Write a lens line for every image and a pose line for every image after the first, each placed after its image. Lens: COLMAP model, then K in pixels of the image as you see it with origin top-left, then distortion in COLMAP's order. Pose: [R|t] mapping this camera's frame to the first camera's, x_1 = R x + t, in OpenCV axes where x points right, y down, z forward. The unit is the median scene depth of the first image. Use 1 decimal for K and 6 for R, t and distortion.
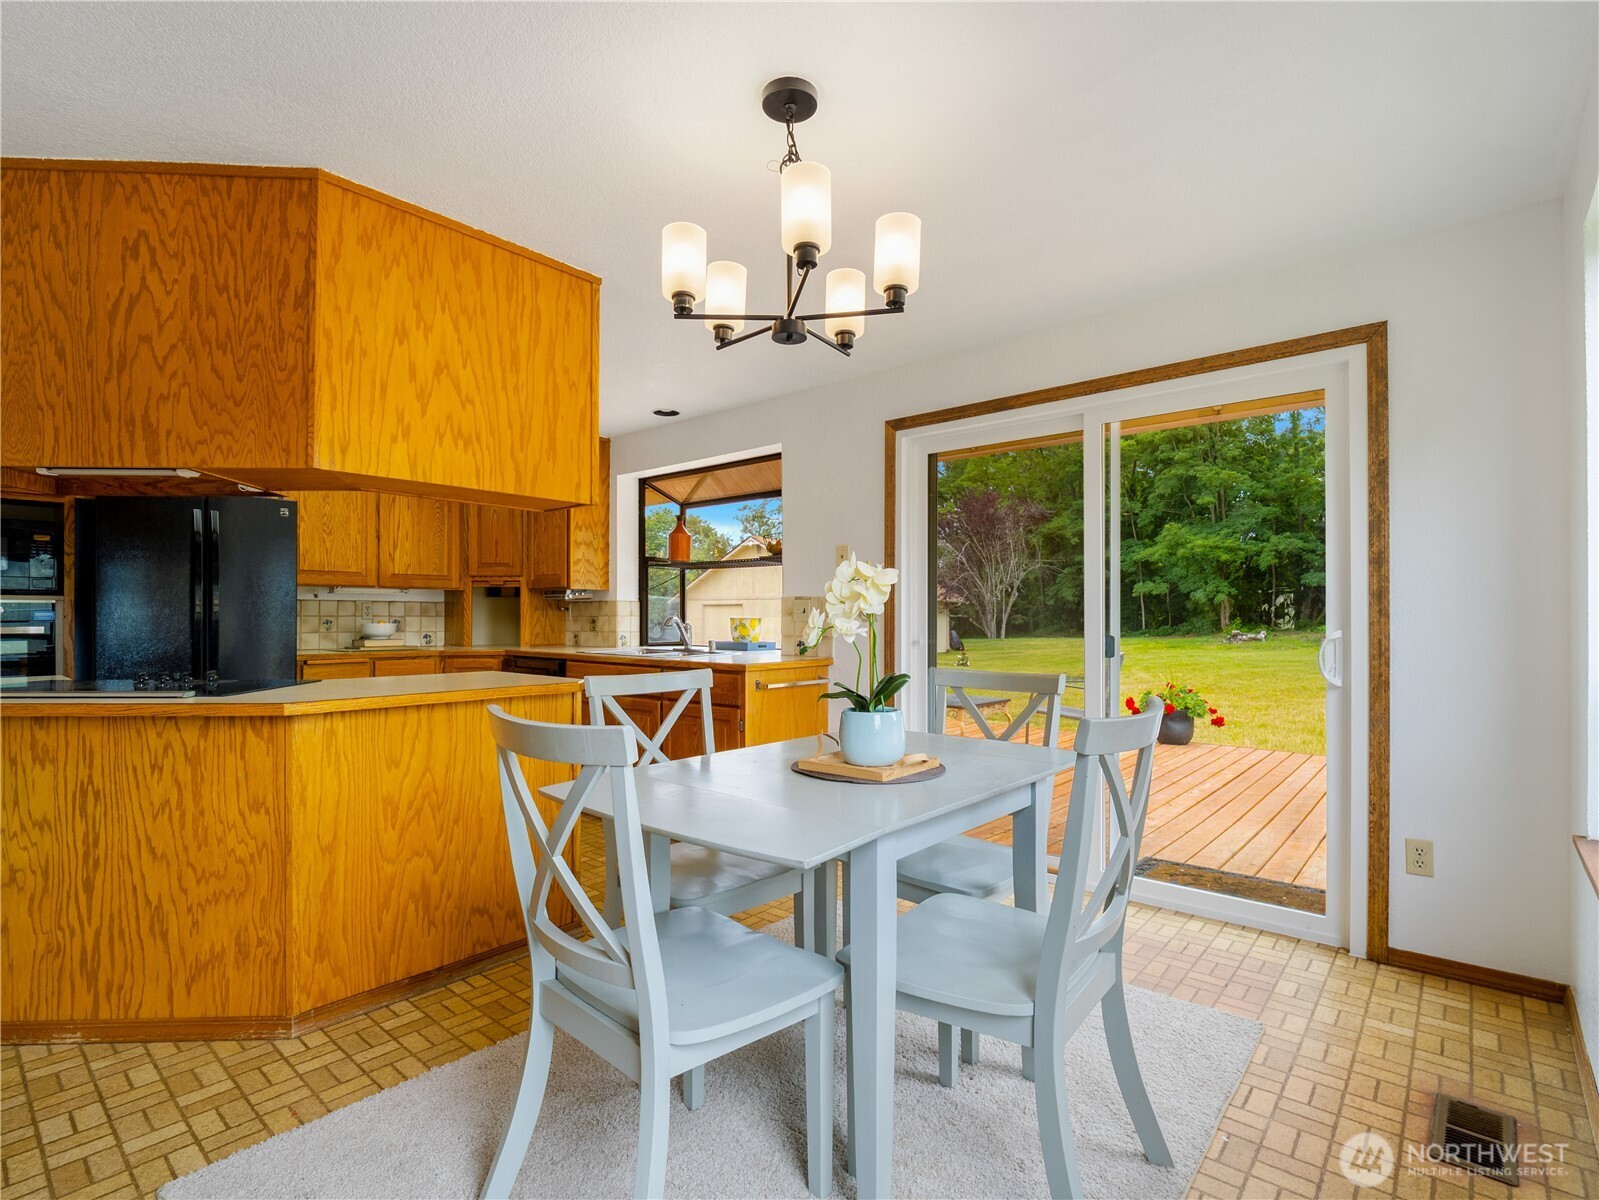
lens RADIAL K [[777.4, 0, 797.2], [0, 777.4, 612.6], [0, 0, 1]] dist [-0.015426, -0.000490]
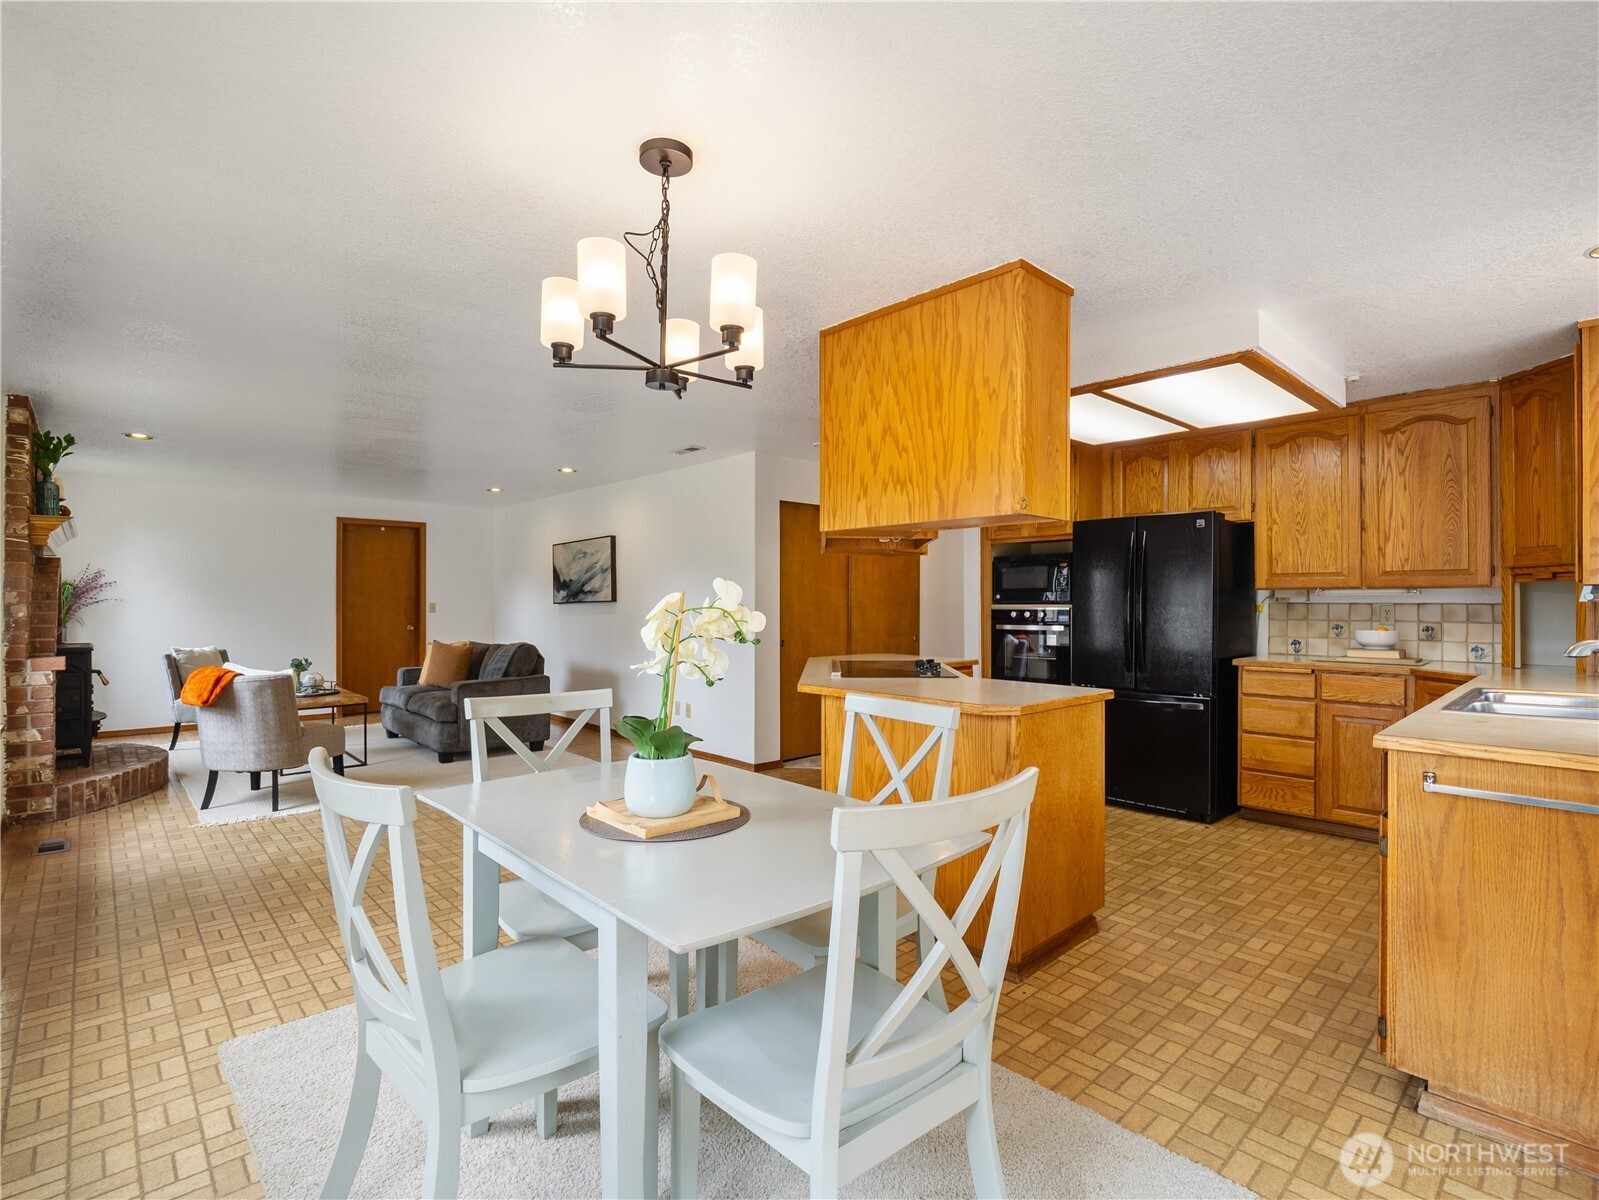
lens RADIAL K [[777.4, 0, 787.2], [0, 777.4, 605.5], [0, 0, 1]] dist [-0.015426, -0.000490]
pose [[-0.117379, 0.003719, -0.993080, 0.715518], [0.005608, 0.999980, 0.003082, -0.038003], [0.993071, -0.005207, -0.117397, 0.893692]]
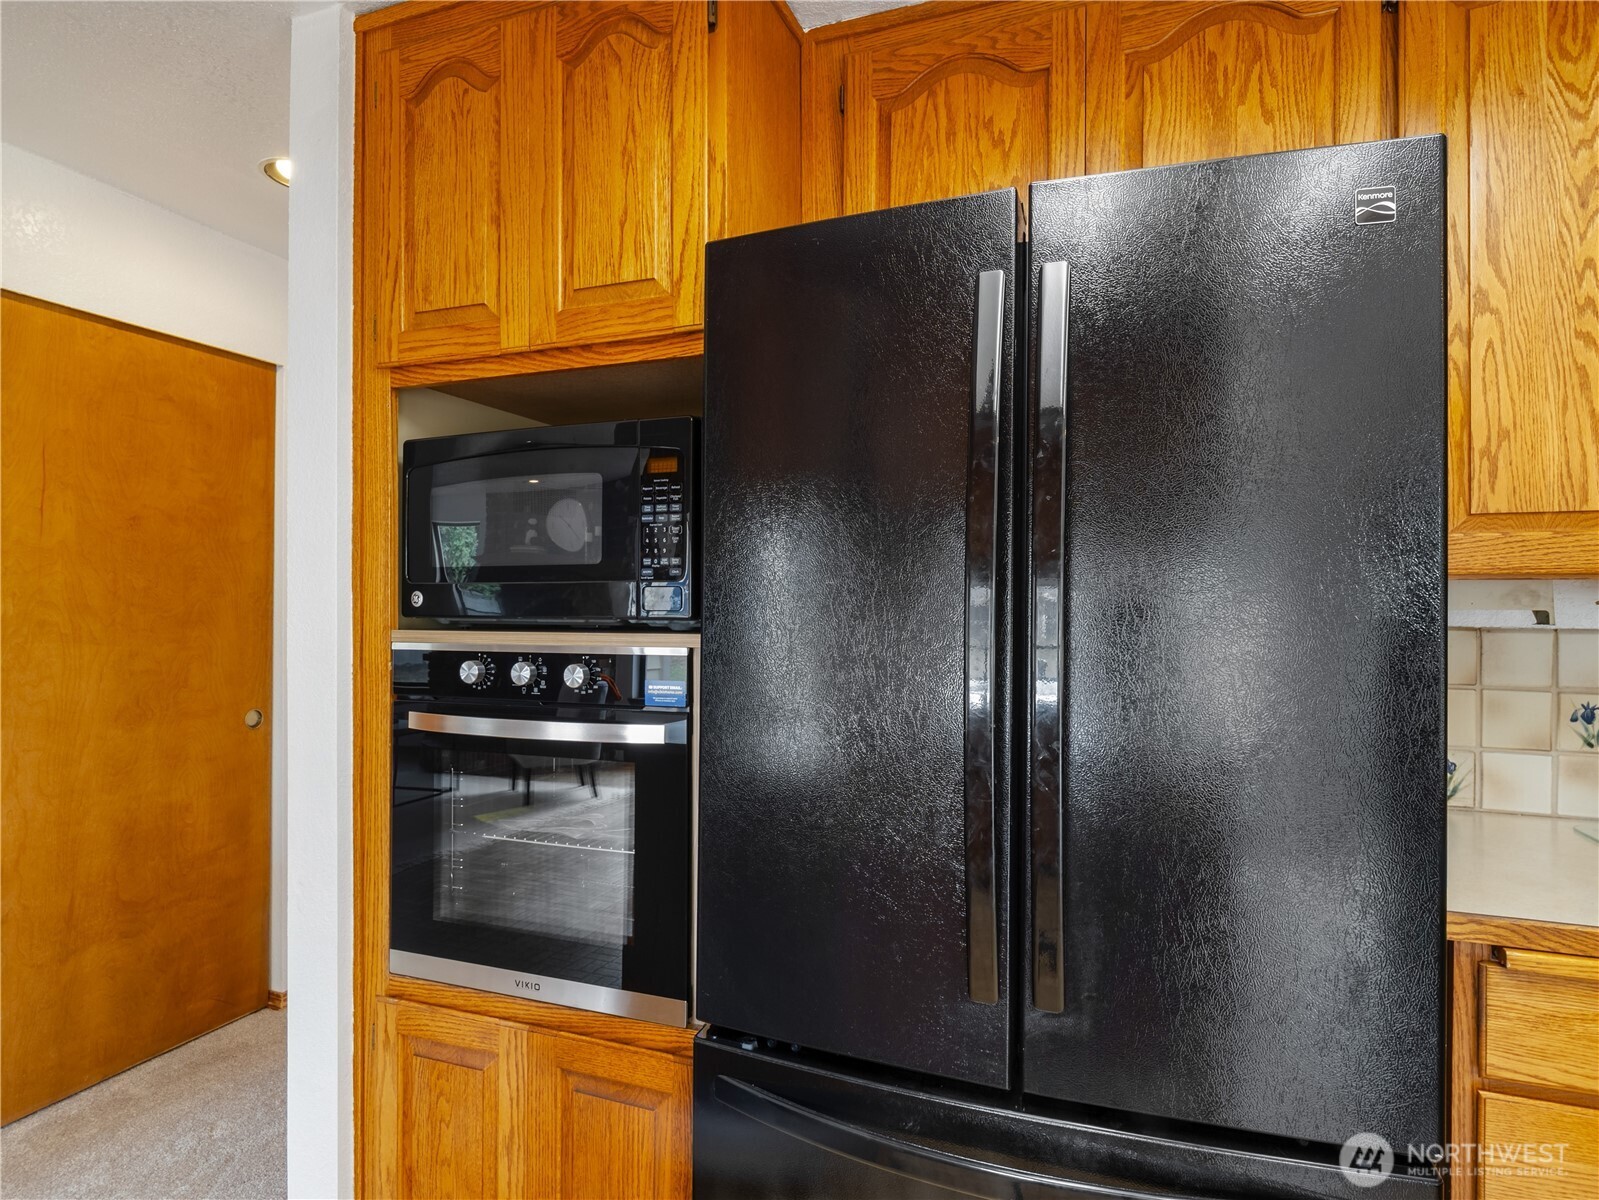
lens RADIAL K [[918.1, 0, 787.0], [0, 918.1, 602.6], [0, 0, 1]] dist [0.002976, 0.000134]
pose [[0.337719, -0.001850, -0.941245, -0.790385], [0.001773, 0.999998, -0.001330, -0.048507], [0.941245, -0.001219, 0.337721, 1.243841]]
